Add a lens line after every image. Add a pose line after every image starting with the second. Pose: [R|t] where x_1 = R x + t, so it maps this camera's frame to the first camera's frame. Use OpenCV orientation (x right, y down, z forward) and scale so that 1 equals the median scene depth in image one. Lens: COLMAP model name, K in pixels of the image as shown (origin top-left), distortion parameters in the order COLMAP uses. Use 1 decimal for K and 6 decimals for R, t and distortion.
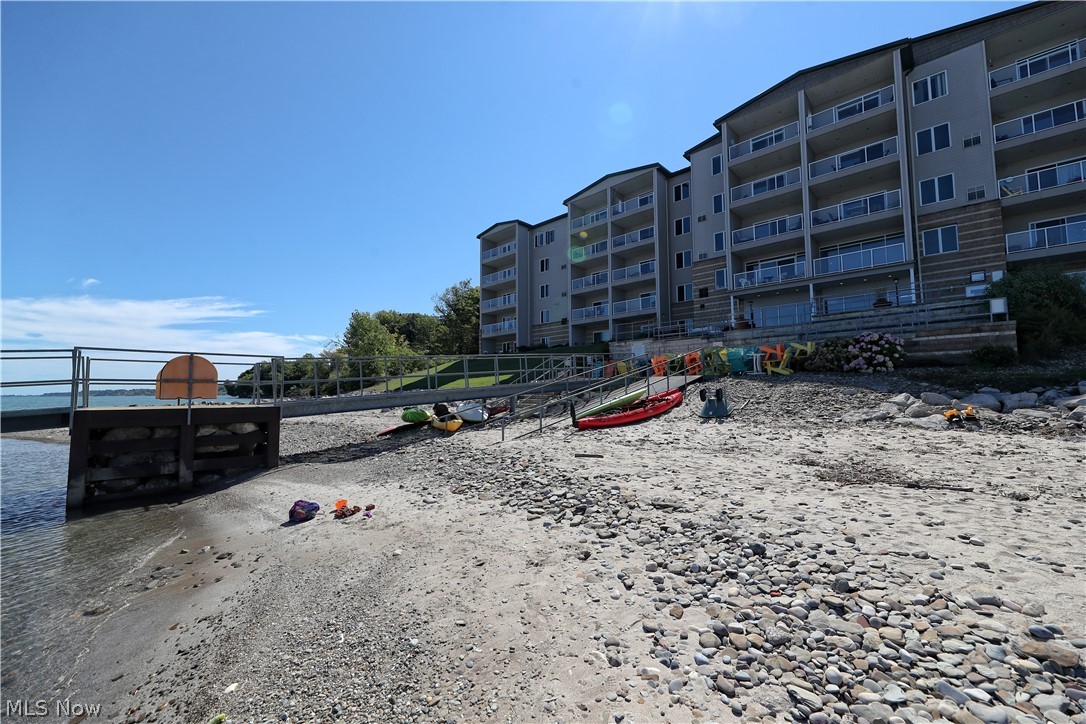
lens RADIAL K [[437.1, 0, 544.3], [0, 437.1, 359.6], [0, 0, 1]] dist [-0.000331, -0.000243]
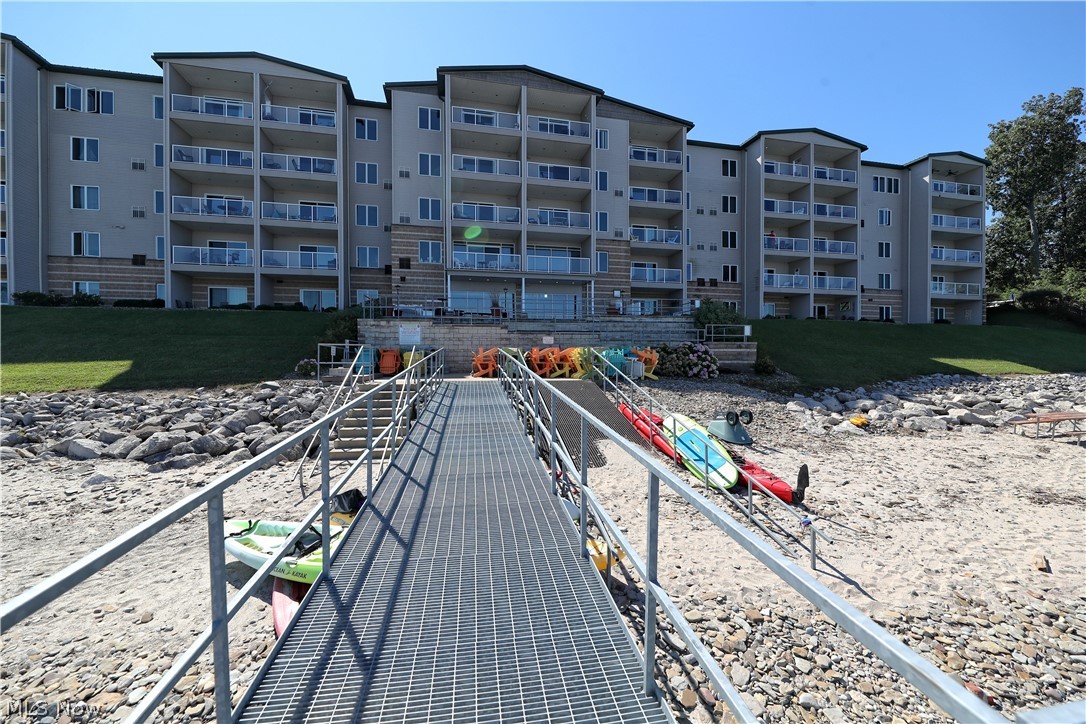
lens RADIAL K [[437.1, 0, 543.0], [0, 437.1, 364.7], [0, 0, 1]] dist [-0.000331, -0.000243]
pose [[0.561110, -0.004397, 0.827730, -0.191035], [-0.065104, 0.996654, 0.049428, -0.014539], [-0.825177, -0.081623, 0.558946, 0.274010]]
